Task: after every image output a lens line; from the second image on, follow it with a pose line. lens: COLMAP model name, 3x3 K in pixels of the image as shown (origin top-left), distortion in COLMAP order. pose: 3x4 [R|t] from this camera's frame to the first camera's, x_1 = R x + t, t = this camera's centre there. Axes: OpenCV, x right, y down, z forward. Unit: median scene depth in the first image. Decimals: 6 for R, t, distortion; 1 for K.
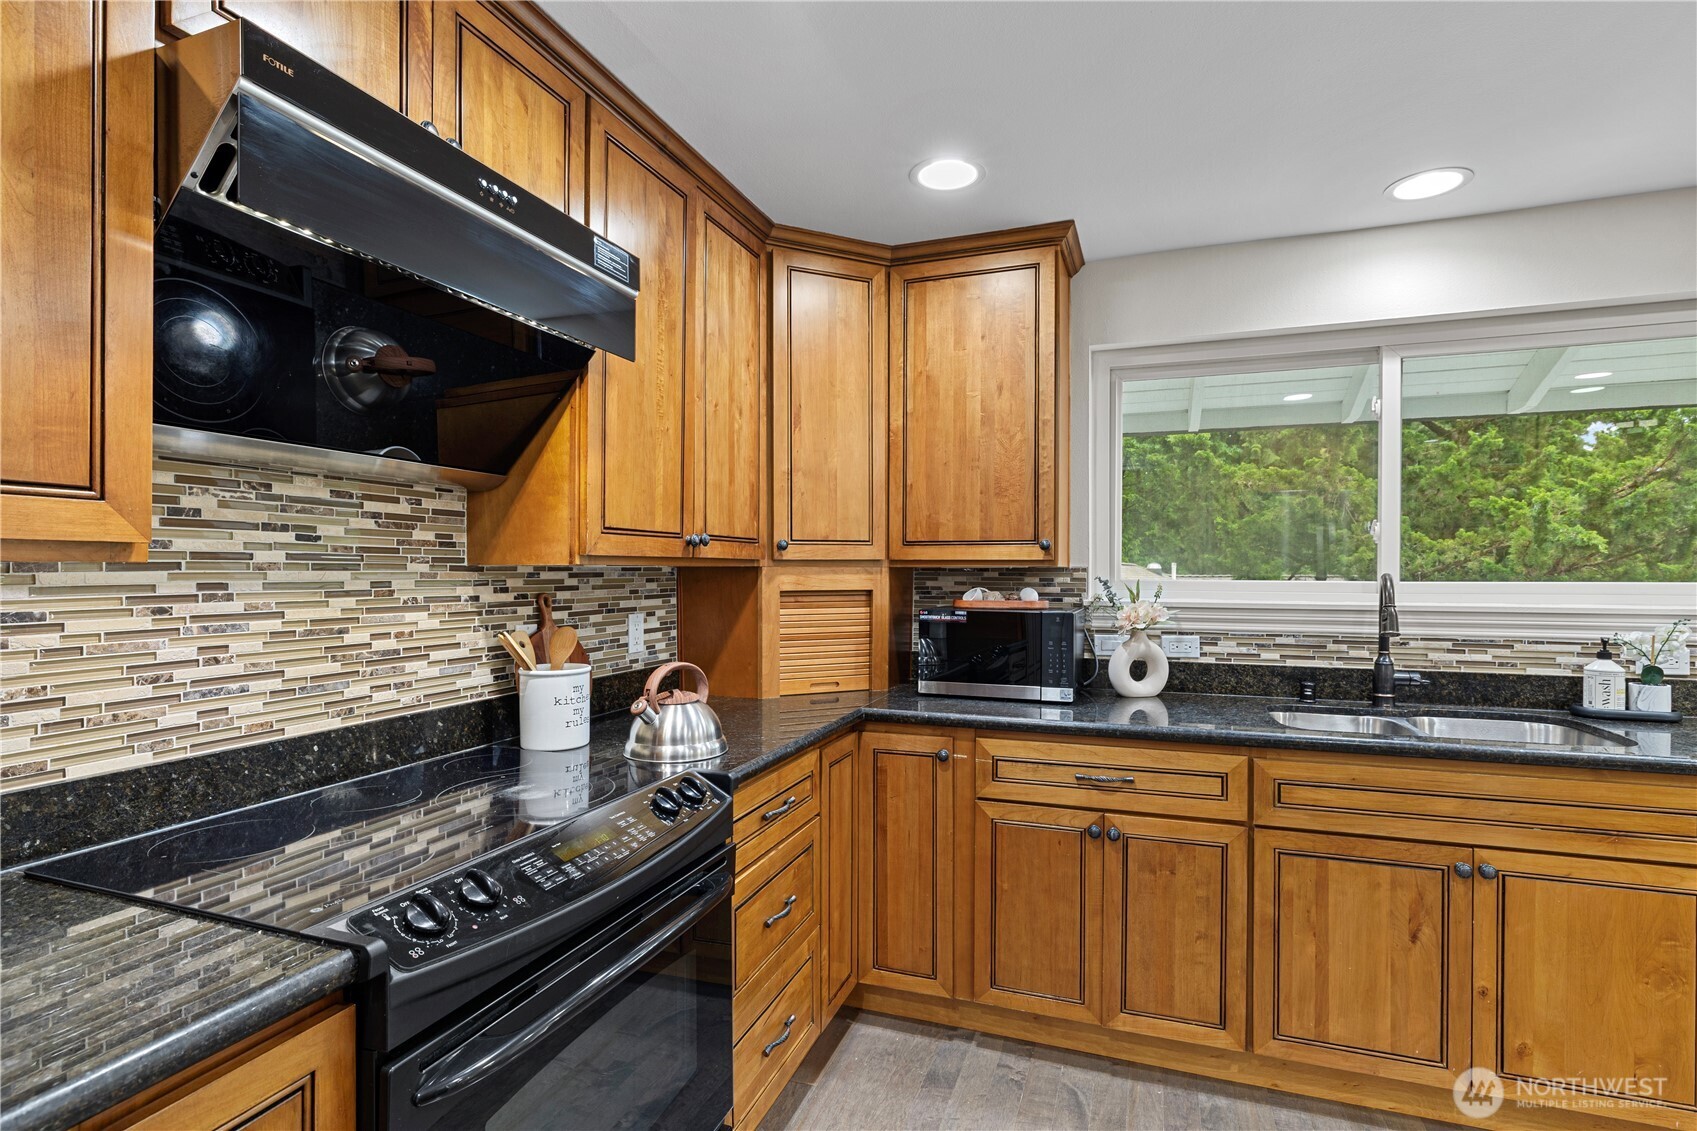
lens RADIAL K [[816.9, 0, 850.5], [0, 816.9, 574.1], [0, 0, 1]] dist [-0.004194, 0.000866]
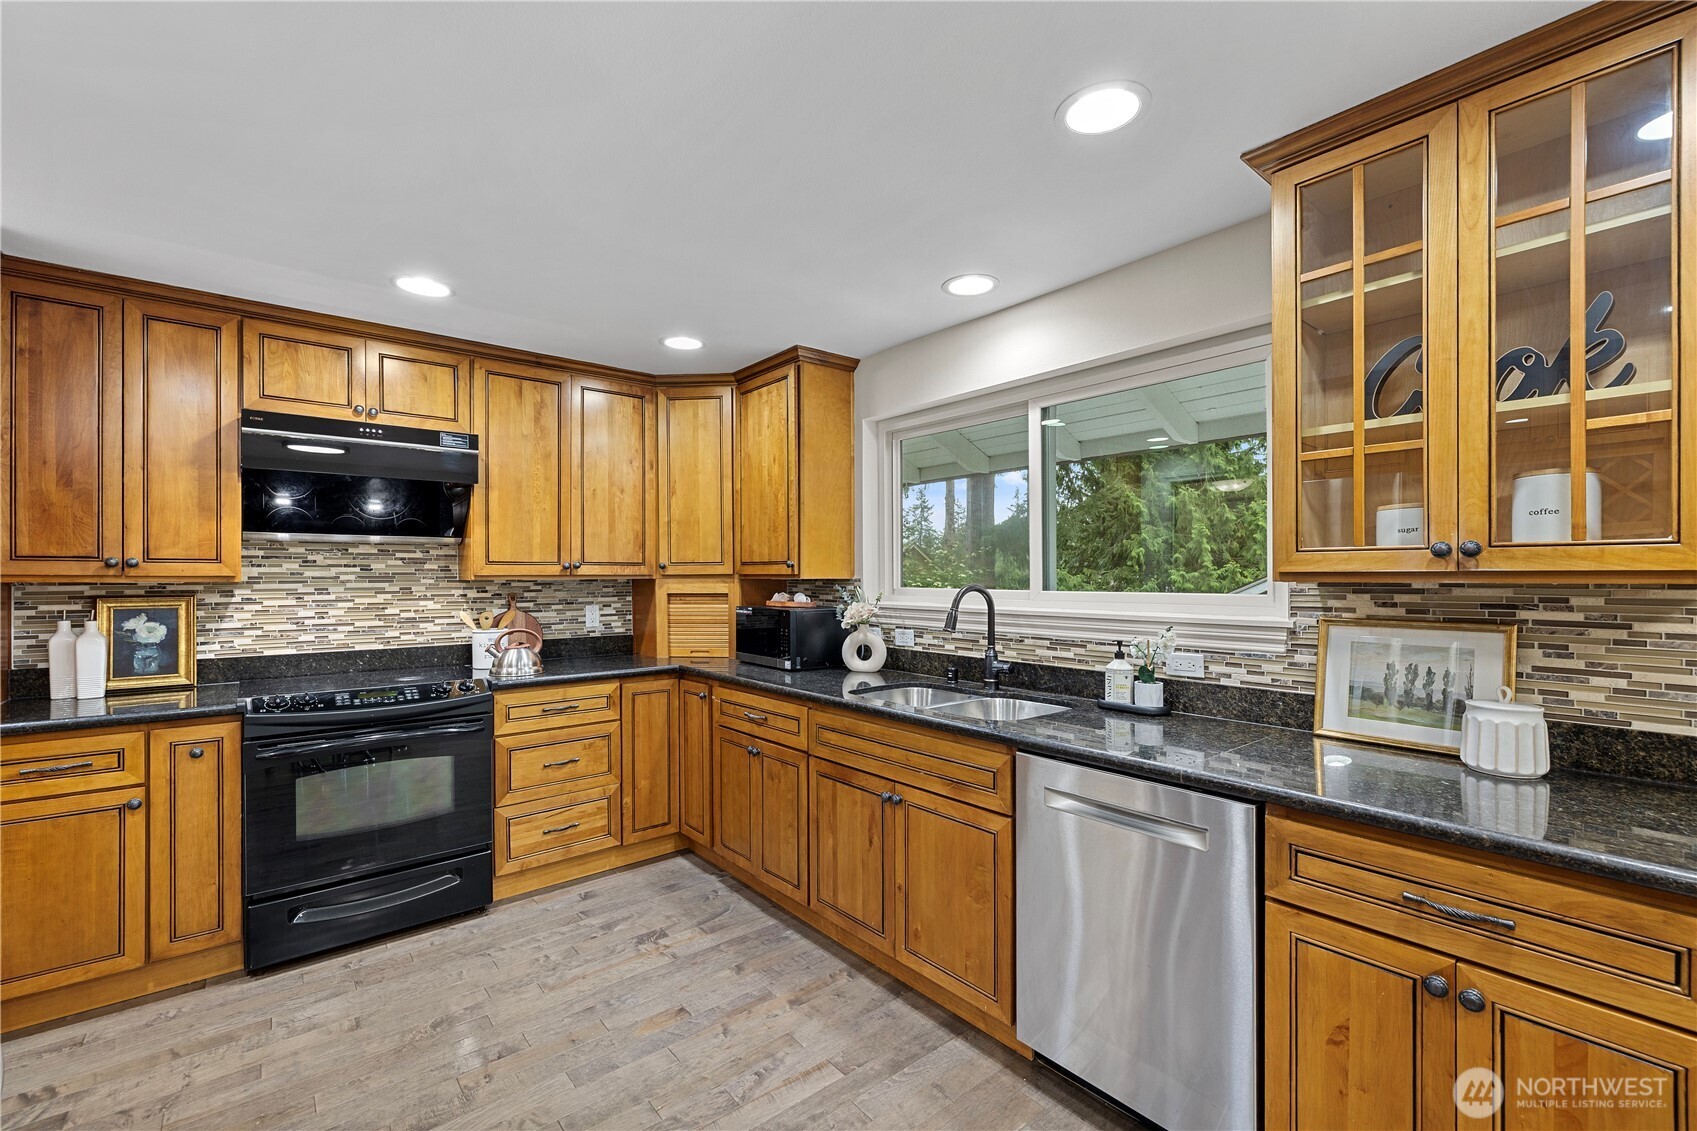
lens RADIAL K [[719.1, 0, 848.8], [0, 719.1, 575.8], [0, 0, 1]] dist [-0.000096, -0.000220]
pose [[0.863152, -0.002381, -0.504938, 1.198698], [0.000957, 0.999995, -0.003079, -0.012677], [0.504943, 0.002174, 0.863150, -0.093260]]
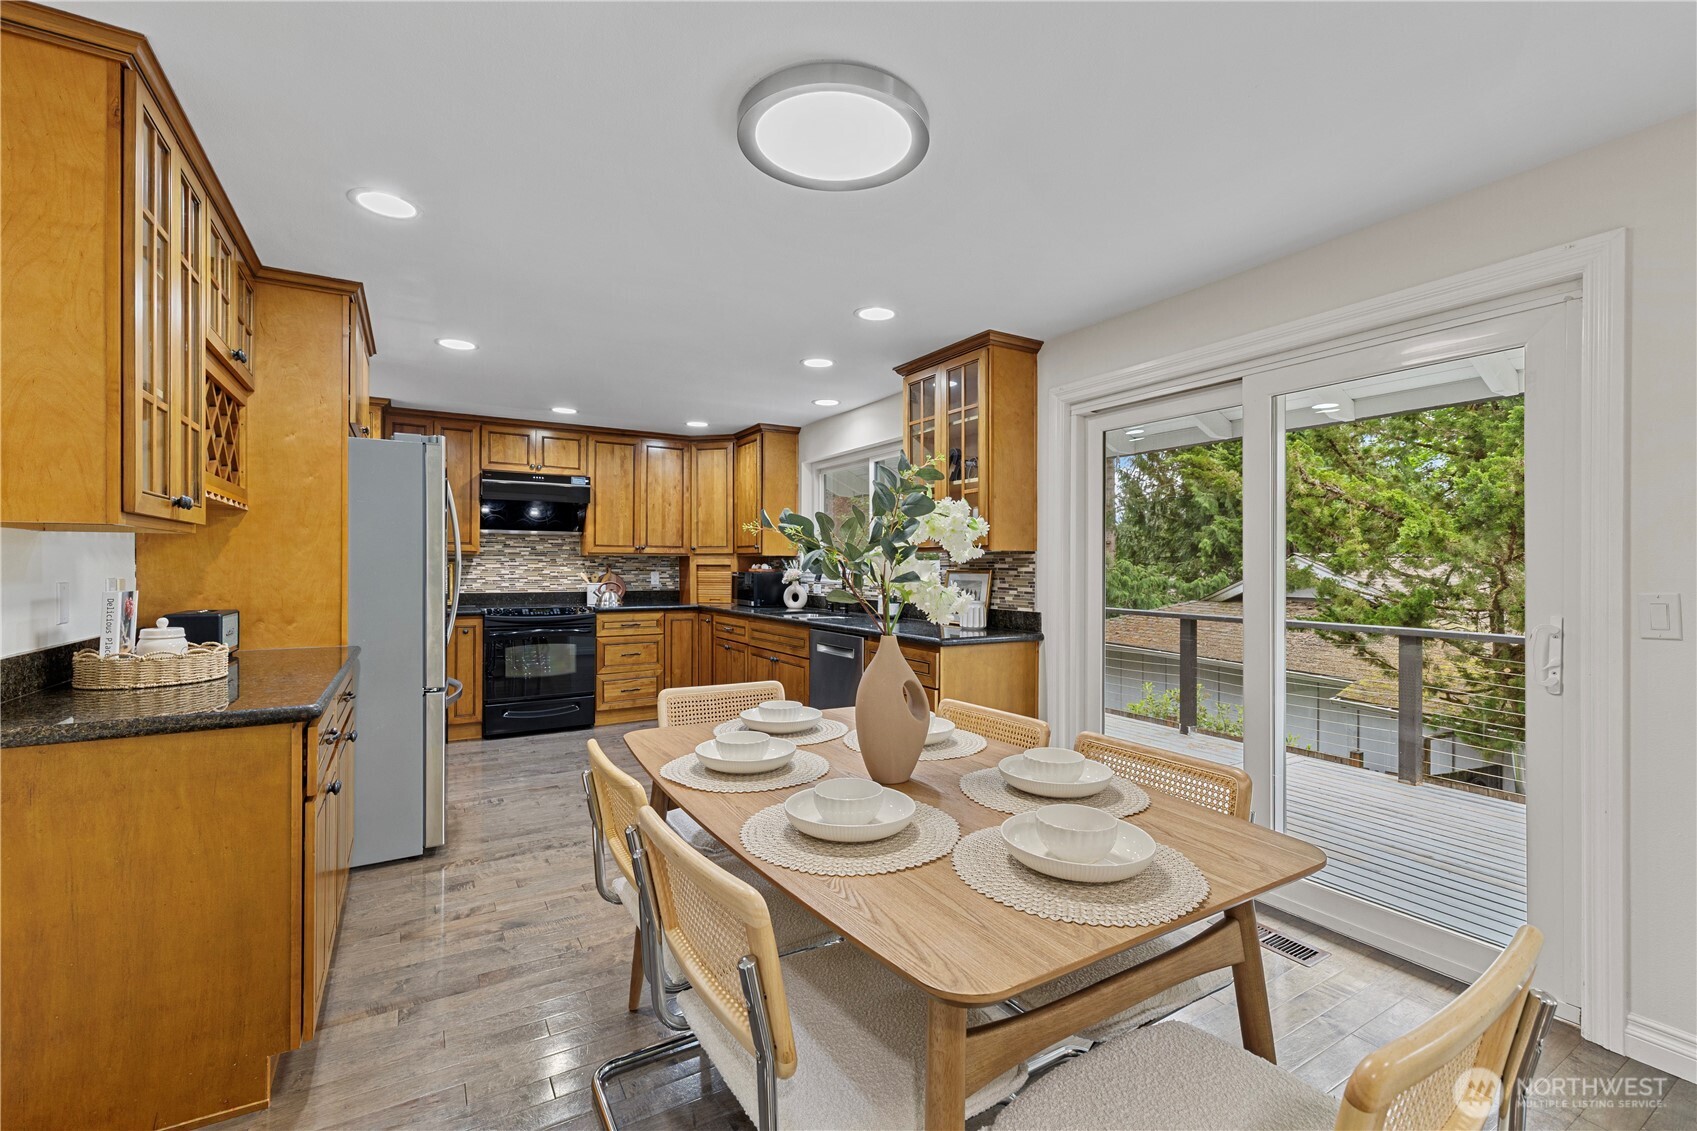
lens RADIAL K [[719.1, 0, 848.6], [0, 719.1, 562.2], [0, 0, 1]] dist [-0.000096, -0.000220]
pose [[0.779002, -0.000666, -0.627021, 2.302775], [-0.006685, 0.999934, -0.009367, 0.038800], [0.626985, 0.011488, 0.778946, -0.730630]]
